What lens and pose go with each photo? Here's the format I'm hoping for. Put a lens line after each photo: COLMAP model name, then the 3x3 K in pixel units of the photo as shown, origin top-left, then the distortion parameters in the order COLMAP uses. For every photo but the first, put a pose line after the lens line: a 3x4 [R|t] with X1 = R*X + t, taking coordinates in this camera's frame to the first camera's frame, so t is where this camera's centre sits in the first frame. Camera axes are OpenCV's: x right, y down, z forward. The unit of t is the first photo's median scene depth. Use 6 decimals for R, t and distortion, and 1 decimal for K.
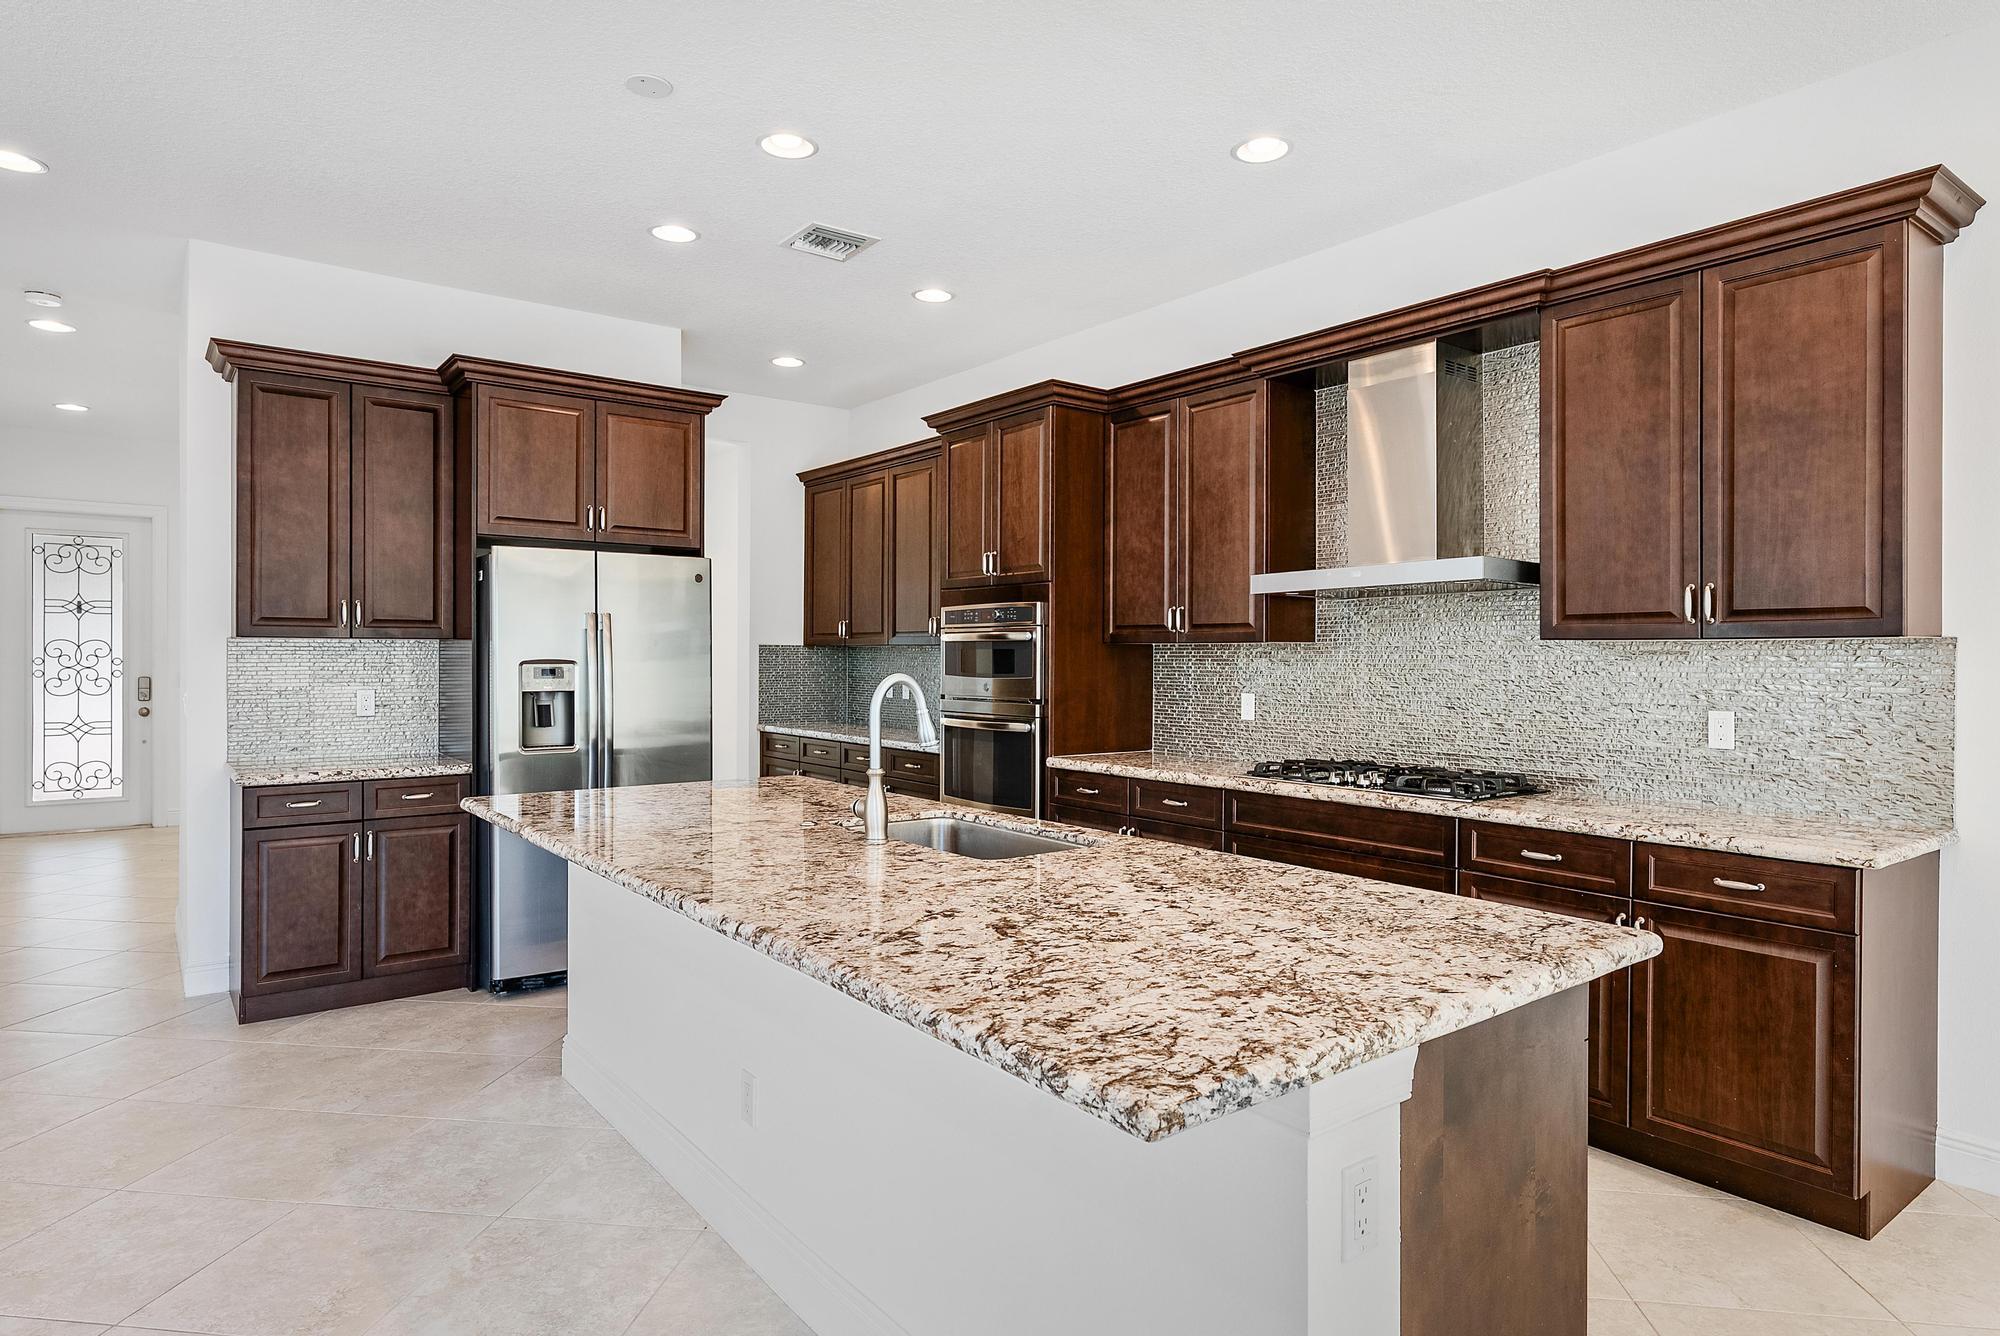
lens RADIAL K [[1138.2, 0, 1000.7], [0, 1138.2, 654.4], [0, 0, 1]] dist [0.004996, 0.000226]
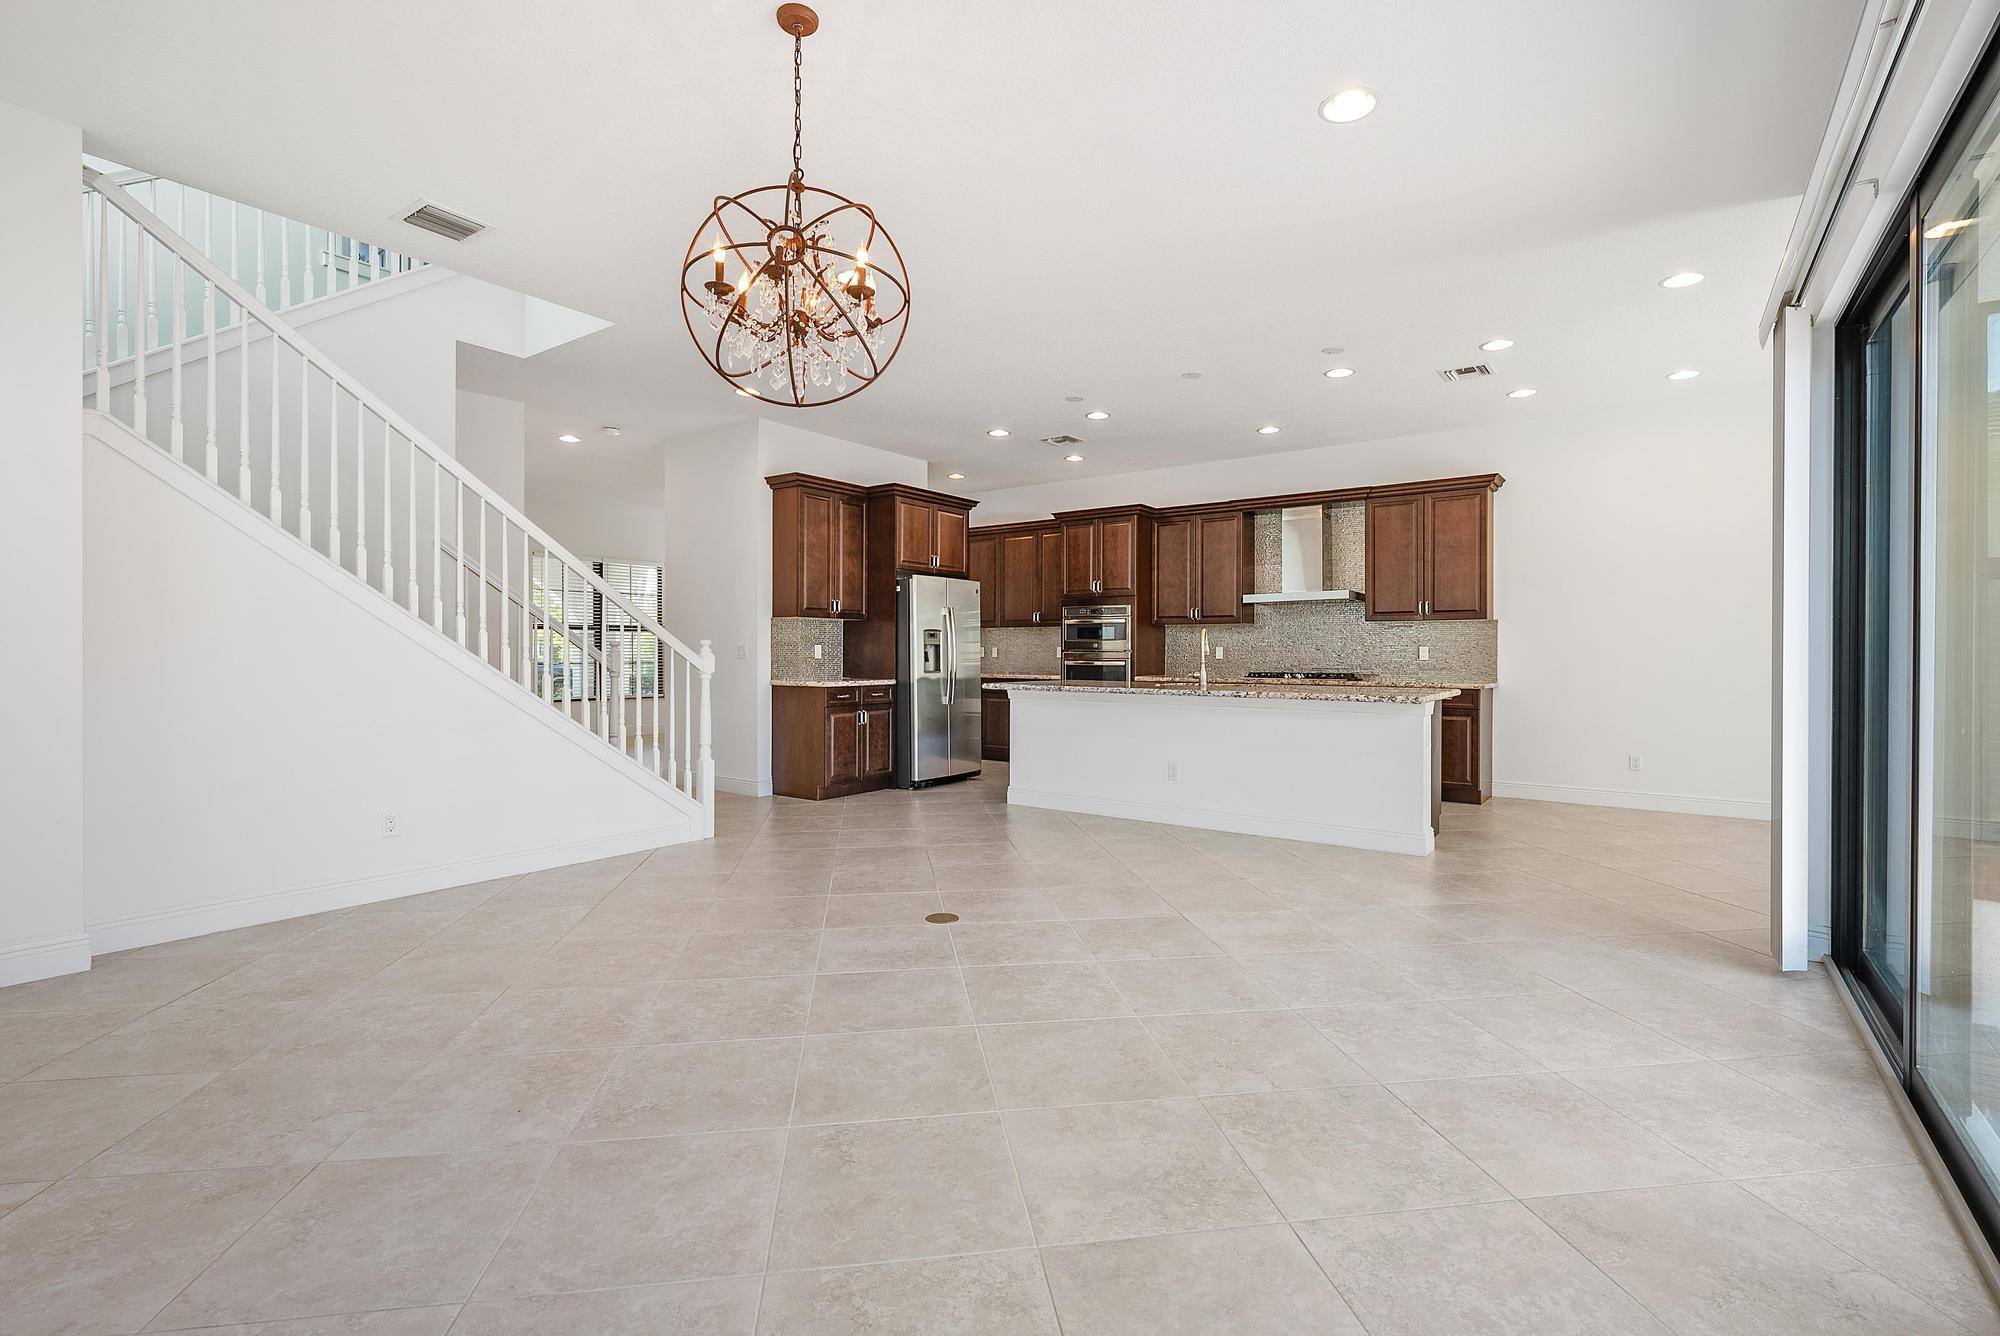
lens RADIAL K [[908.0, 0, 1001.3], [0, 908.0, 657.3], [0, 0, 1]] dist [0.001058, 0.000555]
pose [[0.958498, -0.005102, 0.285052, -0.769353], [0.002169, 0.999941, 0.010603, 0.037944], [-0.285090, -0.009545, 0.958453, -0.651036]]
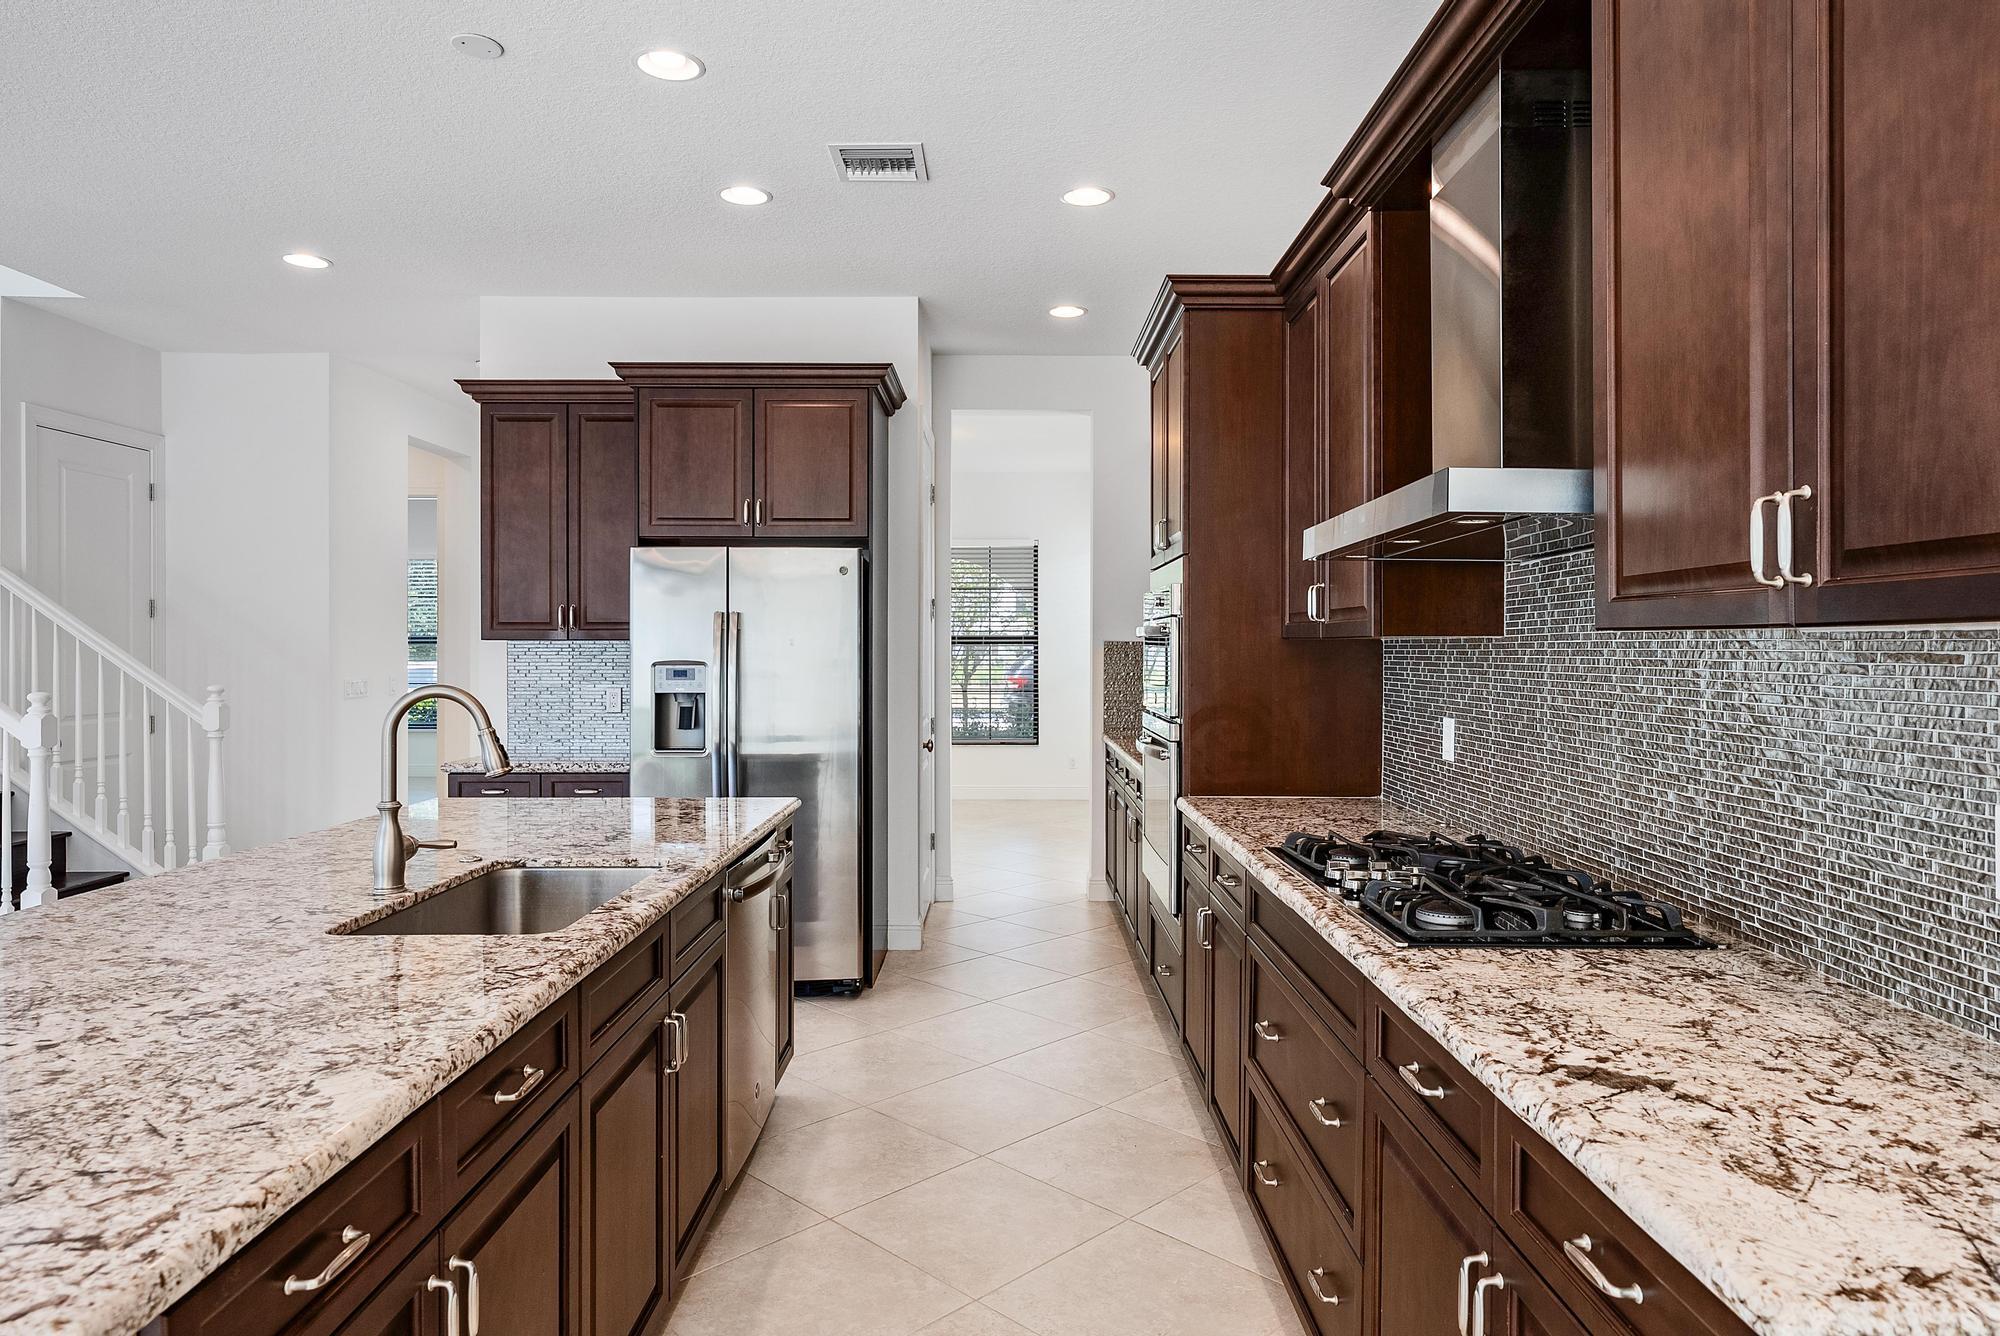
lens RADIAL K [[1208.4, 0, 1002.5], [0, 1208.4, 652.6], [0, 0, 1]] dist [-0.016466, -0.000830]
pose [[0.794944, -0.000573, -0.606683, 0.463951], [0.002851, 0.999992, 0.002791, -0.004713], [0.606677, -0.003948, 0.794939, 0.355988]]
